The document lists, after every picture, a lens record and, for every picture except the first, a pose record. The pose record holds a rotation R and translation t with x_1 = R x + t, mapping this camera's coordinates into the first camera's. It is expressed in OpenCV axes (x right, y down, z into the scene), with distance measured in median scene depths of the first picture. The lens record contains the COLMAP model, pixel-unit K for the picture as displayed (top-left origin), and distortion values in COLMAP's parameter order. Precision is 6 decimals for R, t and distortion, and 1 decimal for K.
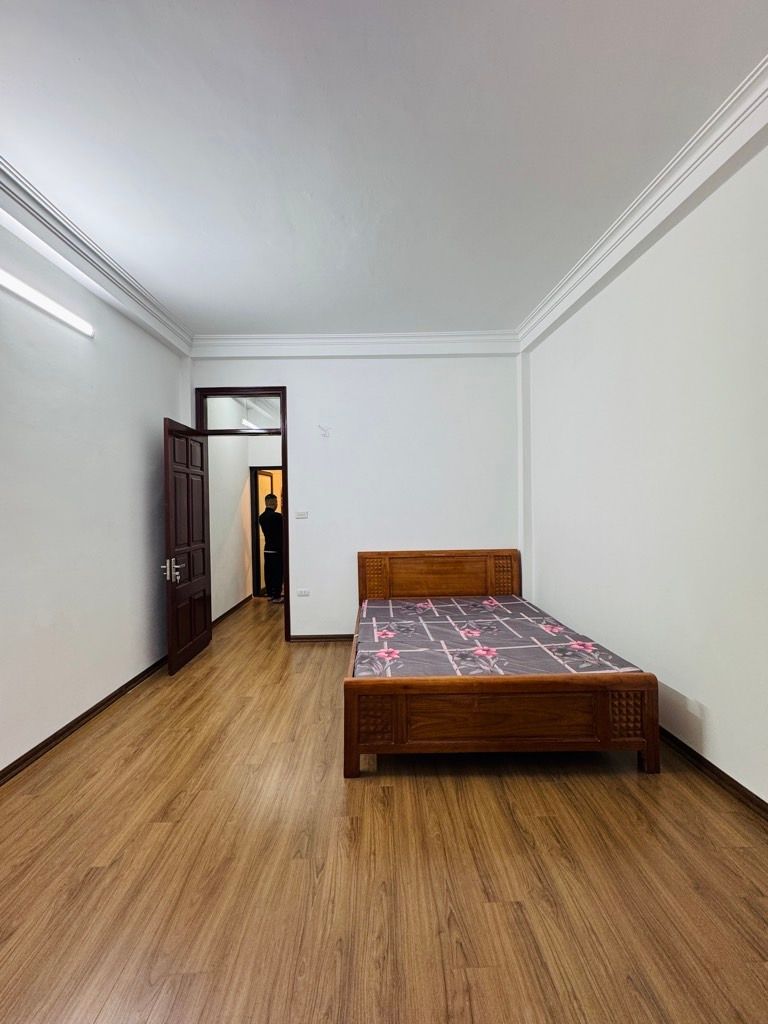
lens RADIAL K [[409.6, 0, 389.9], [0, 409.6, 515.6], [0, 0, 1]] dist [-0.002964, 0.001147]
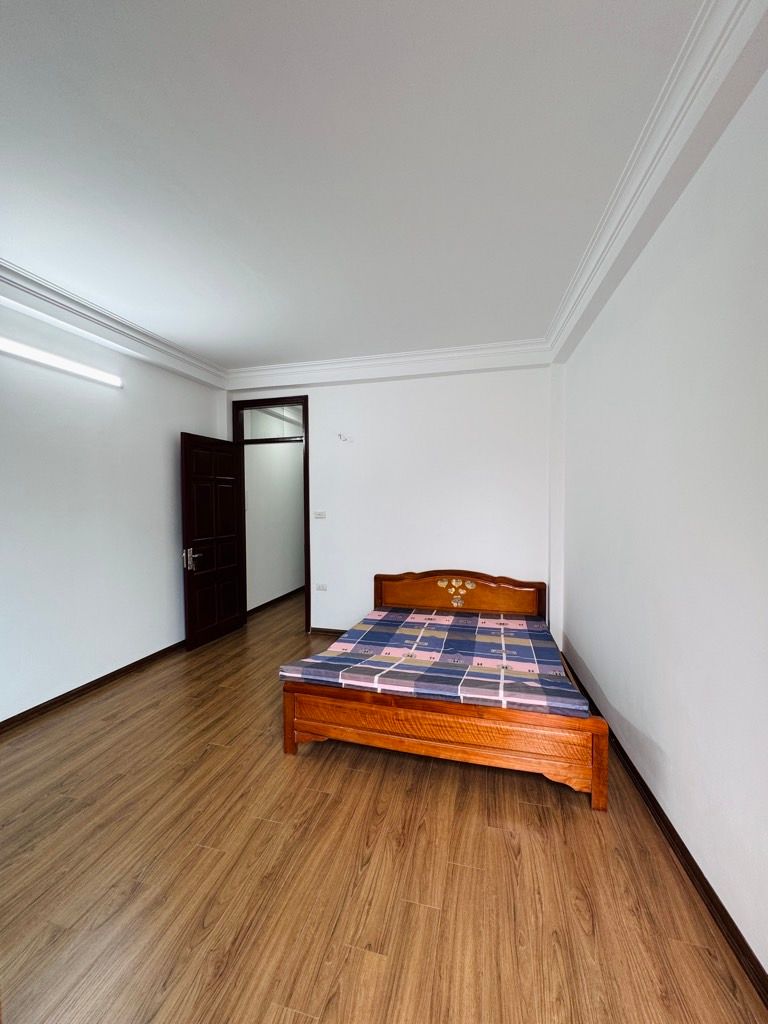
lens RADIAL K [[409.6, 0, 380.1], [0, 409.6, 504.2], [0, 0, 1]] dist [-0.002964, 0.001147]
pose [[0.956638, -0.006345, -0.291211, 0.236522], [0.002446, 0.999902, -0.013748, -0.016598], [0.291270, 0.012439, 0.956560, 0.037468]]
